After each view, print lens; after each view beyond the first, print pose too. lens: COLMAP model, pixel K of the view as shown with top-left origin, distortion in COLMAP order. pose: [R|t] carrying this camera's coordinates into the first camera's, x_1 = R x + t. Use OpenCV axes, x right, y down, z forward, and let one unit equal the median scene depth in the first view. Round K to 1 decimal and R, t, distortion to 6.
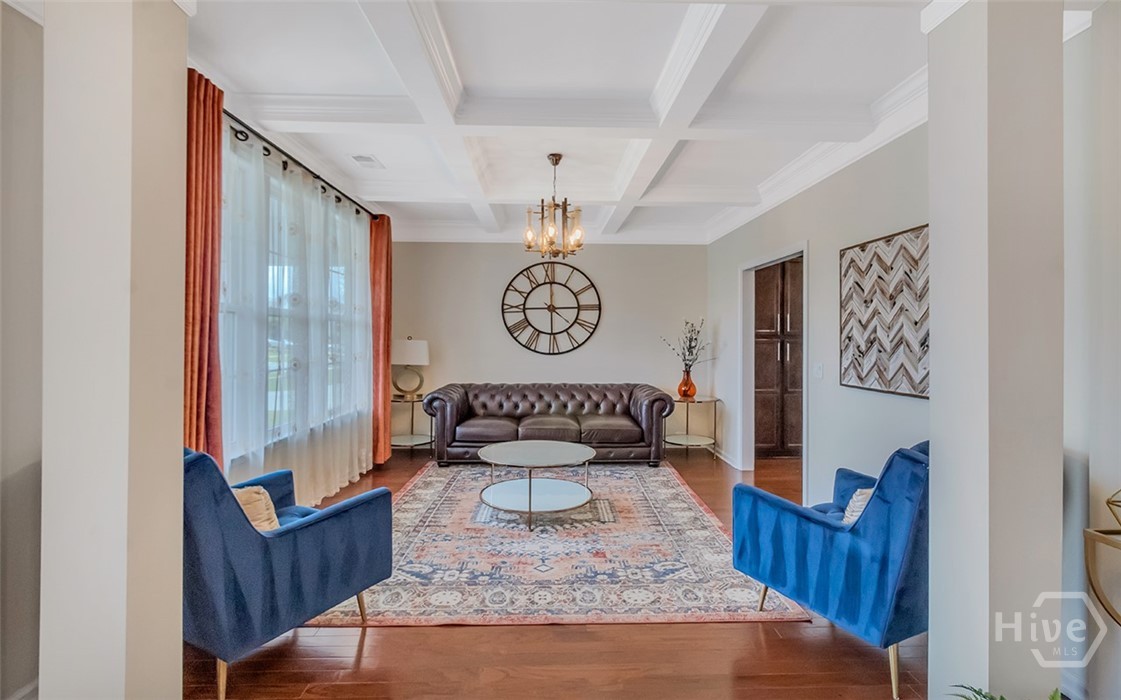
lens RADIAL K [[537.4, 0, 564.8], [0, 537.4, 342.2], [0, 0, 1]] dist [0.004776, -0.001751]
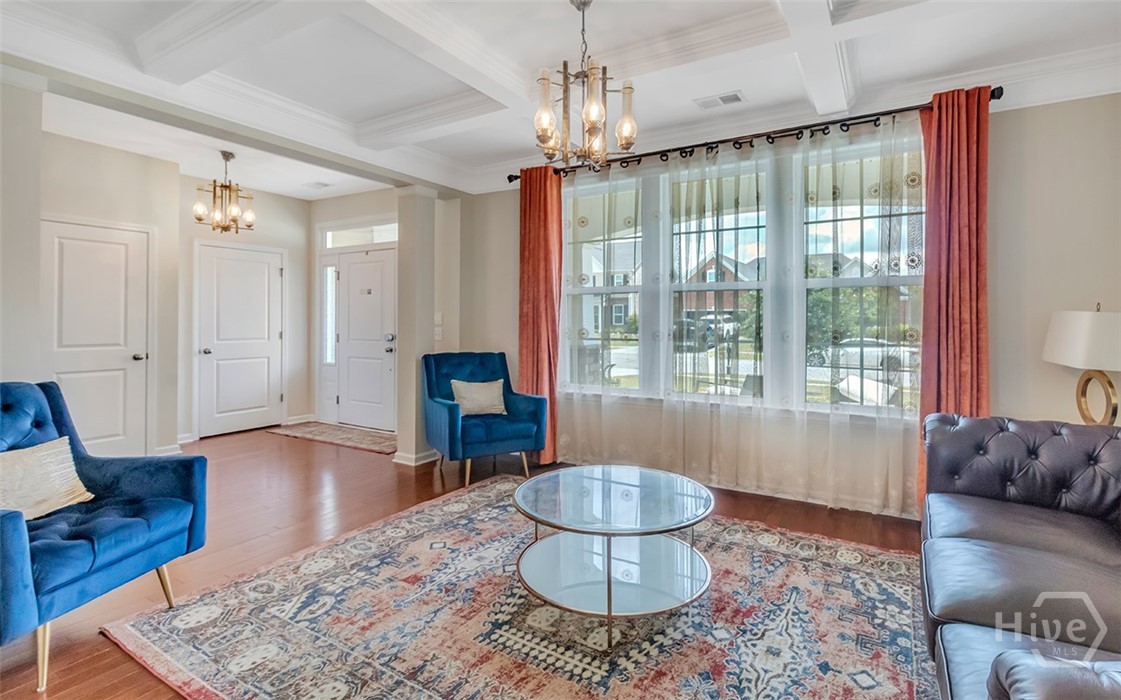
lens RADIAL K [[537.4, 0, 572.3], [0, 537.4, 318.3], [0, 0, 1]] dist [0.004776, -0.001751]
pose [[-0.549453, -0.007674, -0.835489, 0.636615], [-0.014519, 0.999895, 0.000364, 0.014308], [0.835398, 0.012331, -0.549507, 1.737365]]
